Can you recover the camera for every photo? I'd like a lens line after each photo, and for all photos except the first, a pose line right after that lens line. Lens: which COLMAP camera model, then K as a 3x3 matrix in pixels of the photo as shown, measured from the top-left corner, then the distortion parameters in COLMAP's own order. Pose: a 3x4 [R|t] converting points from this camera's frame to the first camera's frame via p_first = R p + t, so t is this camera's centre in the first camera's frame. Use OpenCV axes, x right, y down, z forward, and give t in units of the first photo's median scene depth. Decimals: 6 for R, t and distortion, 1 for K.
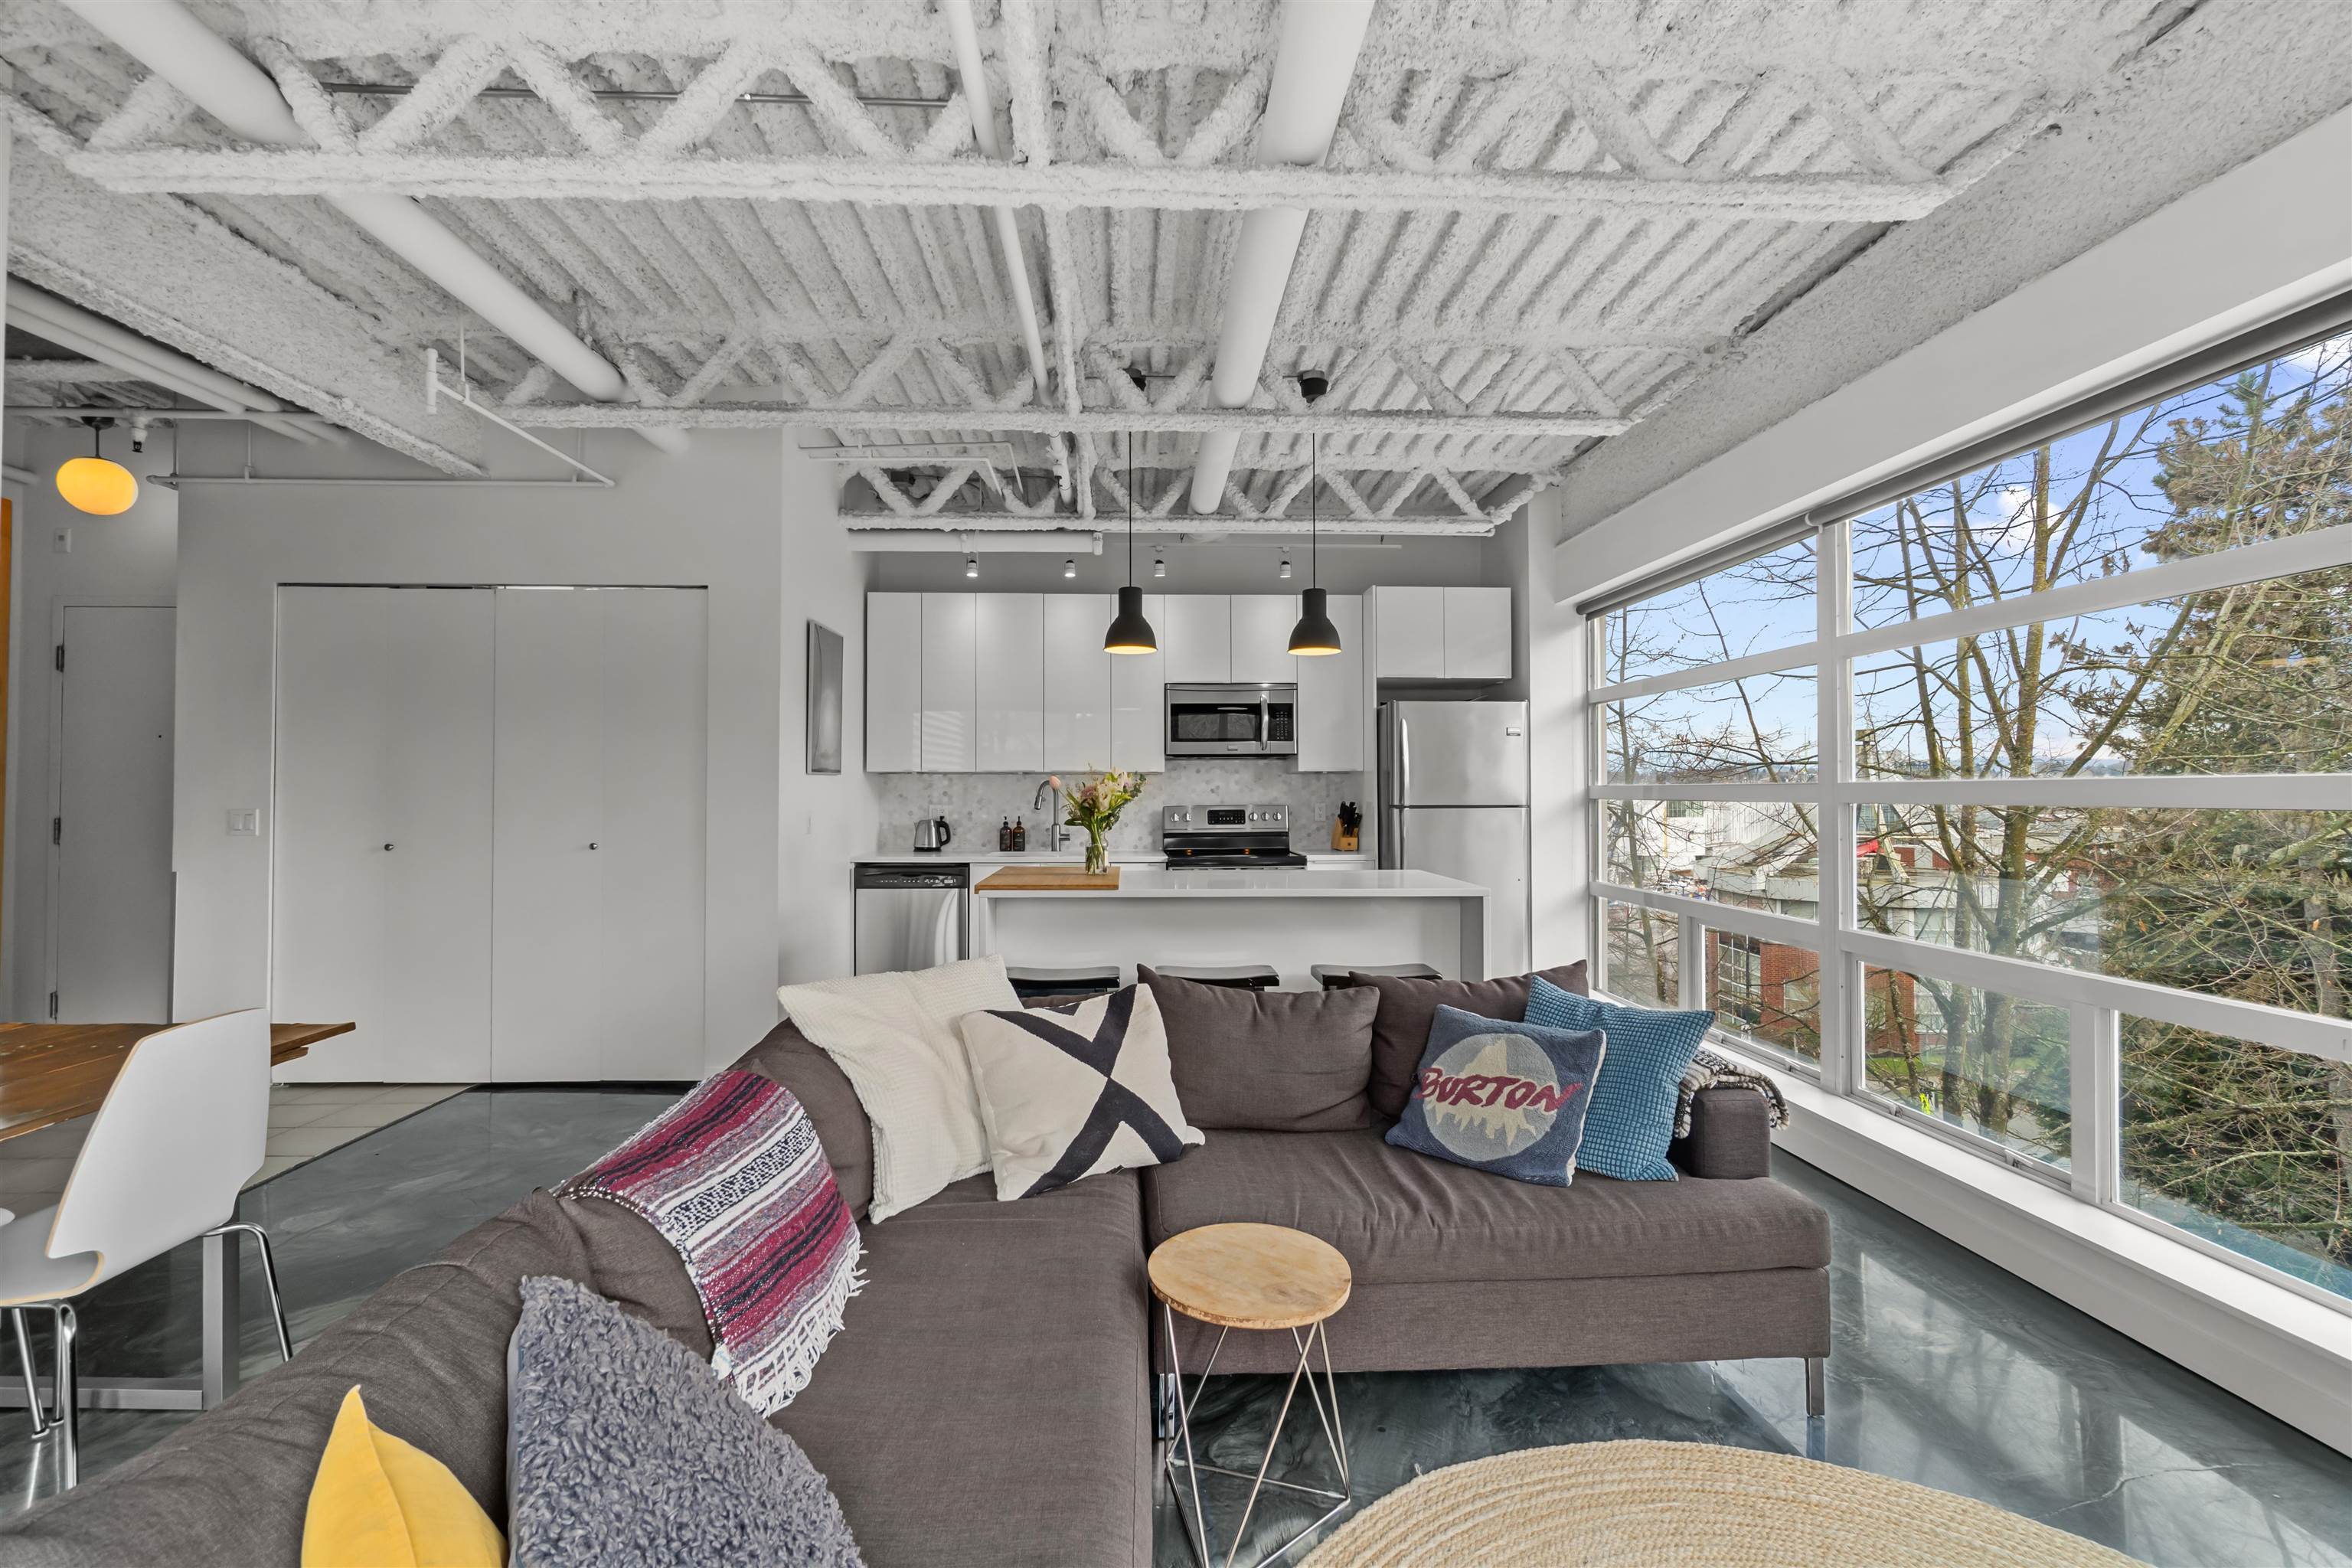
lens RADIAL K [[1016.5, 0, 1169.7], [0, 1016.5, 777.8], [0, 0, 1]] dist [-0.004328, 0.000456]
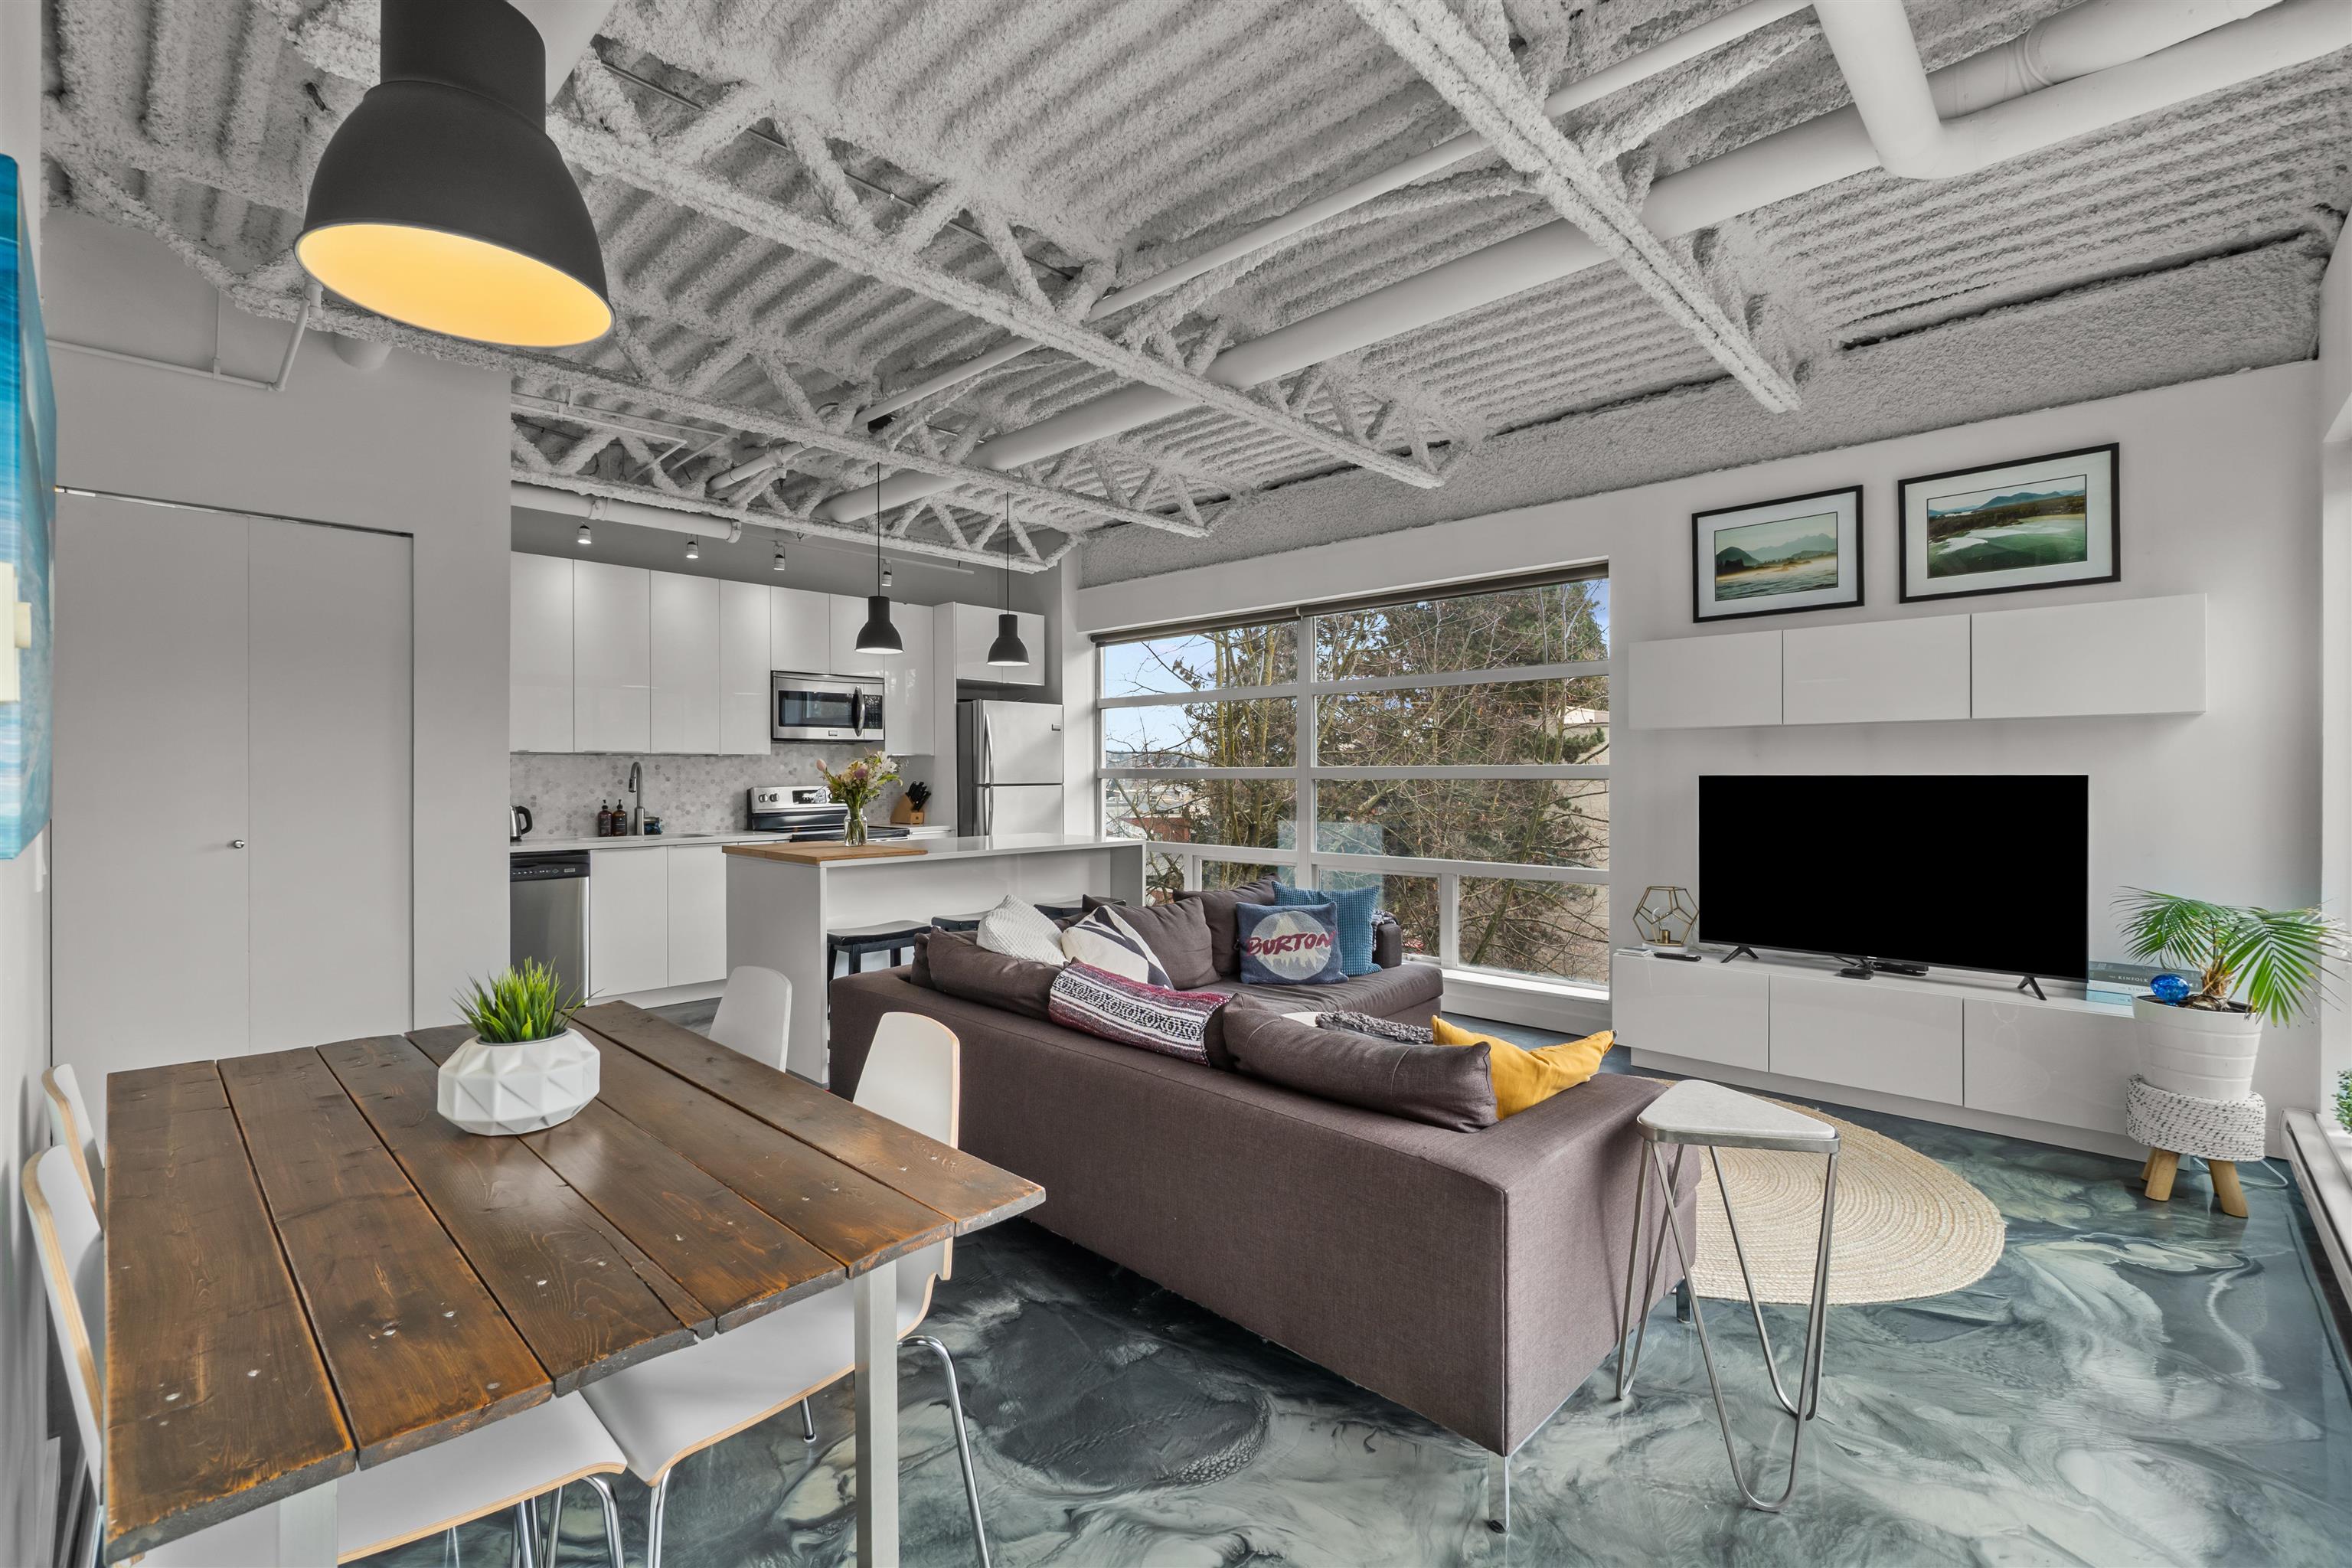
lens RADIAL K [[1016.5, 0, 1169.7], [0, 1016.5, 777.8], [0, 0, 1]] dist [-0.004328, 0.000456]
pose [[0.719271, -0.004594, 0.694715, -0.574025], [-0.007537, 0.999868, 0.014415, -0.000275], [-0.694689, -0.015604, 0.719141, -0.060152]]
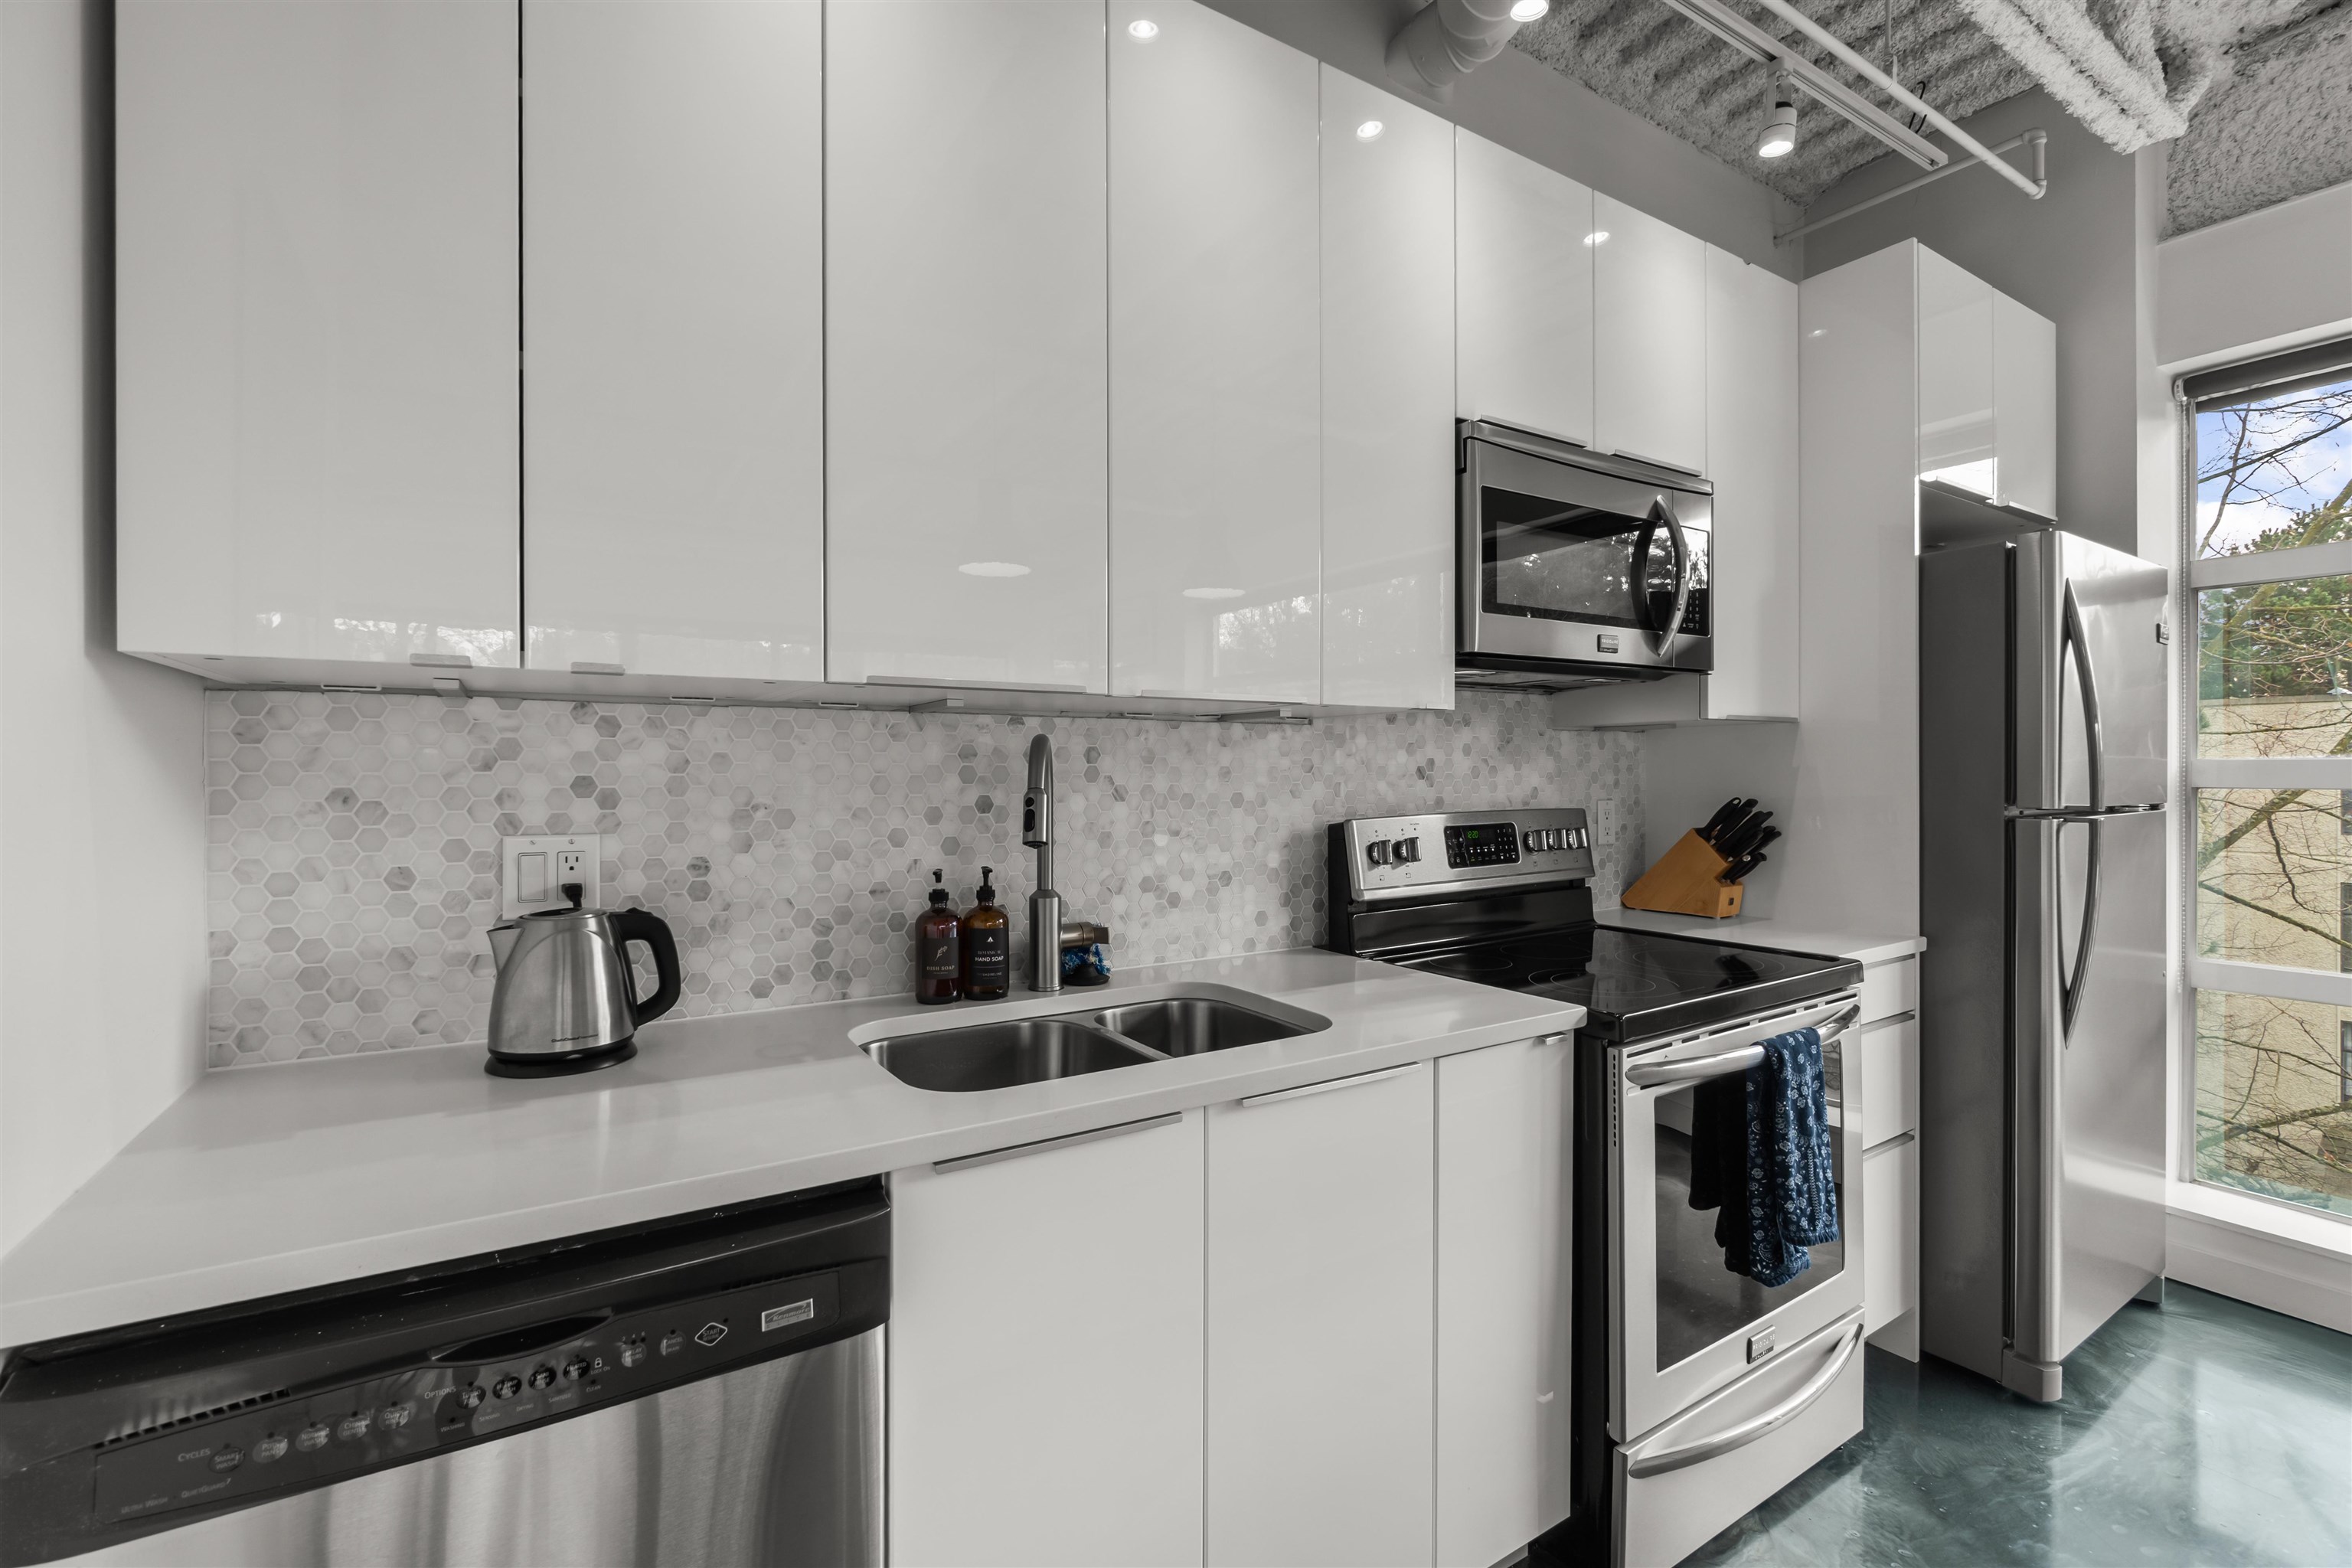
lens RADIAL K [[1013.4, 0, 1166.4], [0, 1013.4, 778.3], [0, 0, 1]] dist [-0.000006, -0.000509]
pose [[0.872838, -0.004894, 0.487986, -0.299102], [-0.003614, 0.999857, 0.016491, 0.012874], [-0.487997, -0.016158, 0.872696, 1.012444]]
